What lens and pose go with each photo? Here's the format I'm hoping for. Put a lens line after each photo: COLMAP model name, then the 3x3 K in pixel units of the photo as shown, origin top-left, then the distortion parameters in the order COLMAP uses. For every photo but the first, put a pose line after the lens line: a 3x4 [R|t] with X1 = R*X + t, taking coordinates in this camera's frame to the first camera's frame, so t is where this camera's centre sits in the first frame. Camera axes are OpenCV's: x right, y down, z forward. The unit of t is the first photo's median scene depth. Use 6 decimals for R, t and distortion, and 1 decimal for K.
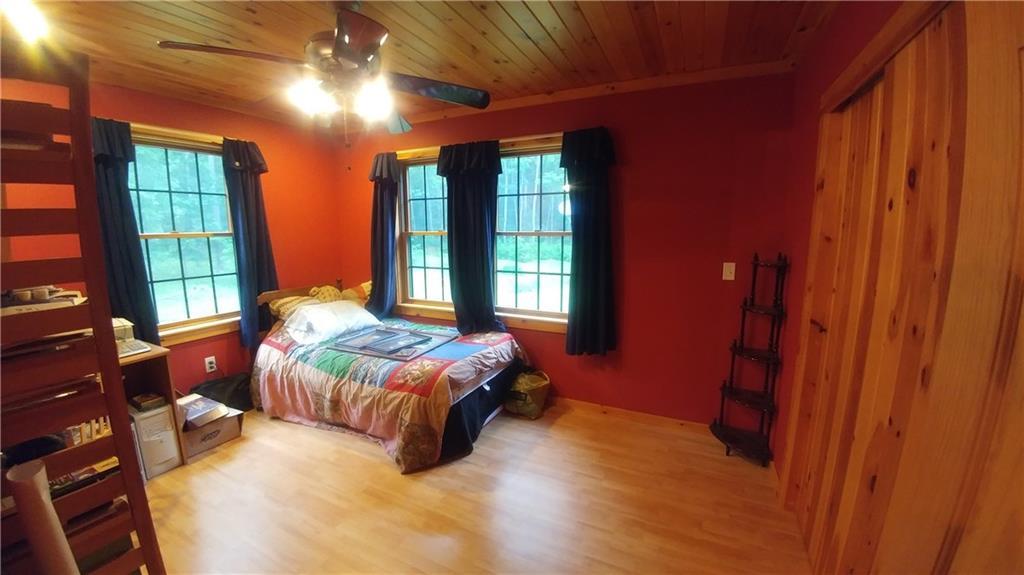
lens RADIAL K [[384.7, 0, 512.0], [0, 384.7, 287.5], [0, 0, 1]] dist [-0.040607, -0.000048]
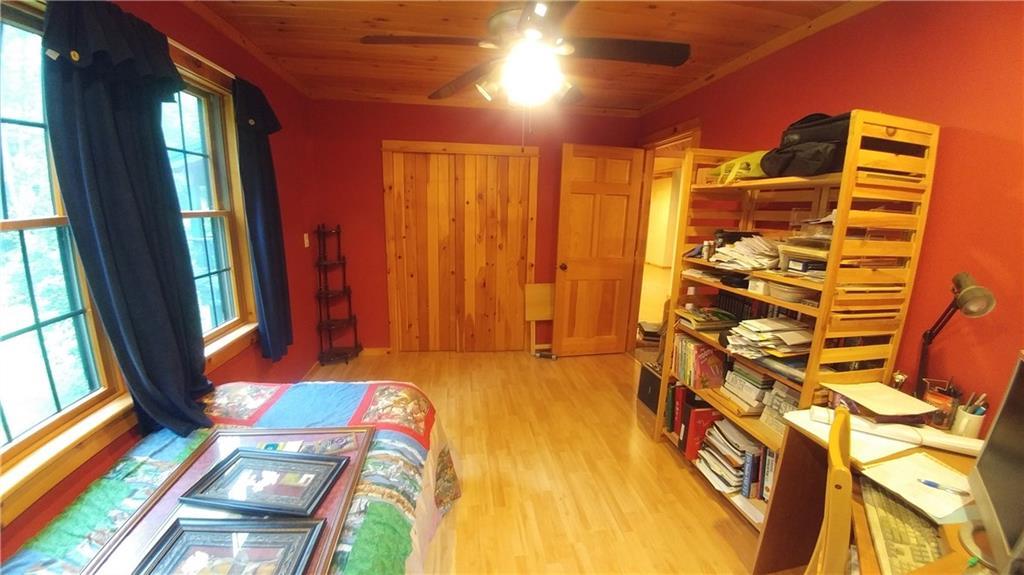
lens RADIAL K [[384.7, 0, 512.0], [0, 384.7, 287.5], [0, 0, 1]] dist [-0.040607, -0.000048]
pose [[-0.569397, -0.169756, 0.804345, -0.858019], [0.101942, 0.956314, 0.273993, -0.167508], [-0.815717, 0.238007, -0.527217, 1.103397]]
